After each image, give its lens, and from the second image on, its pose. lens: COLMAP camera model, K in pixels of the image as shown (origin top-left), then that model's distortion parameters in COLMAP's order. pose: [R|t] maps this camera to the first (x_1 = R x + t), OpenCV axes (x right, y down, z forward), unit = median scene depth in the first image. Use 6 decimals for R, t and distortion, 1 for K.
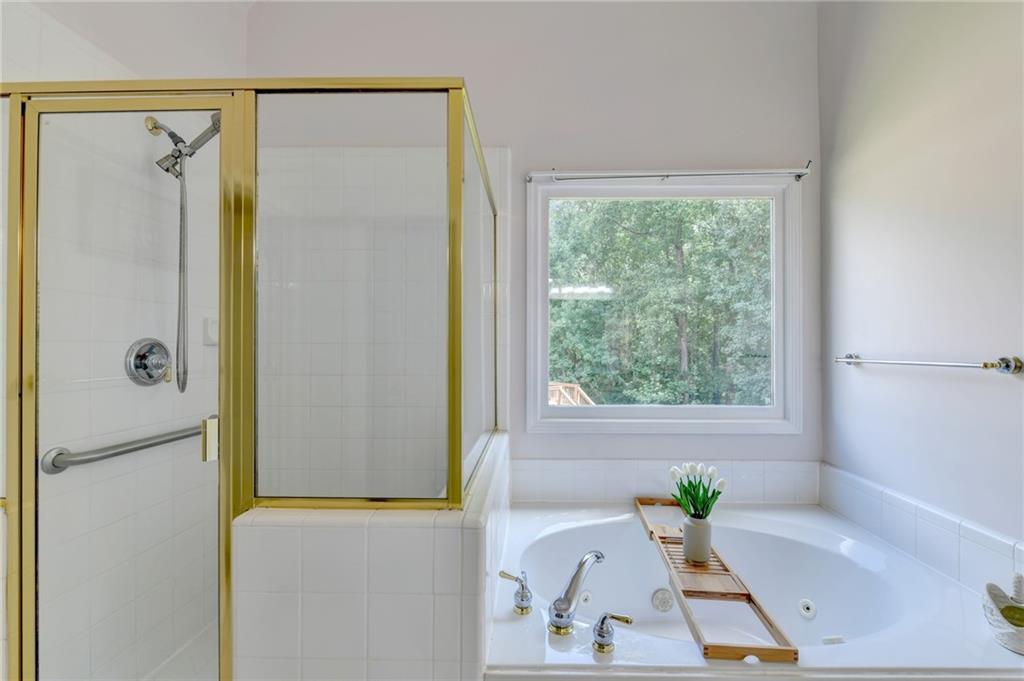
lens RADIAL K [[416.3, 0, 528.4], [0, 416.3, 341.9], [0, 0, 1]] dist [-0.007471, -0.000318]
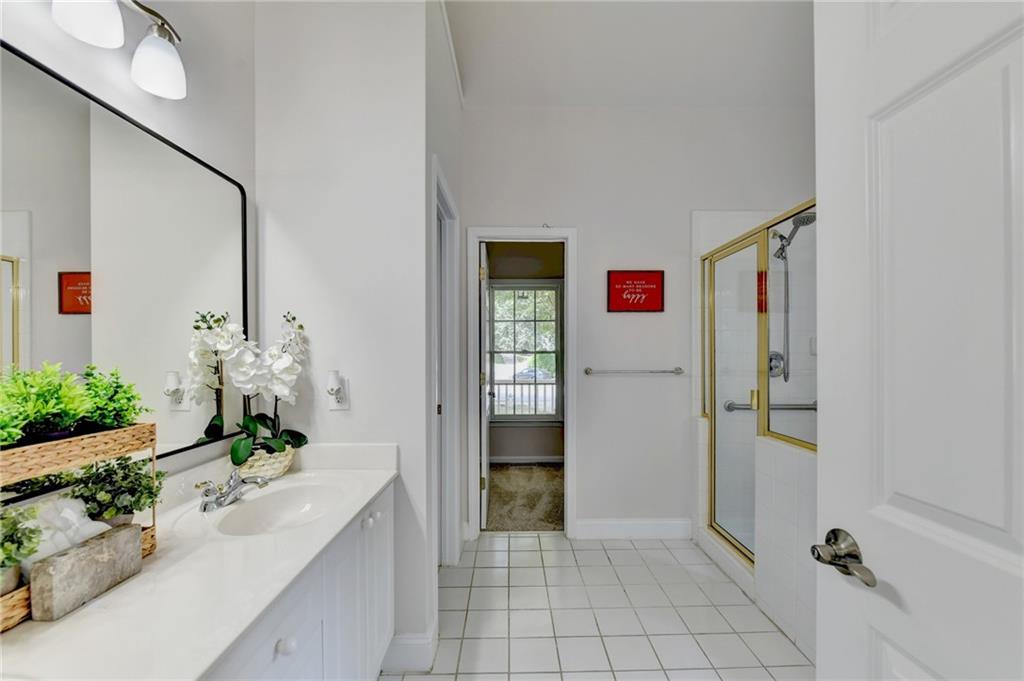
lens RADIAL K [[415.6, 0, 517.7], [0, 415.6, 352.4], [0, 0, 1]] dist [-0.006043, -0.000664]
pose [[0.025472, -0.003411, -0.999670, 0.512837], [0.007325, 0.999968, -0.003225, -0.003463], [0.999649, -0.007241, 0.025496, -0.102377]]
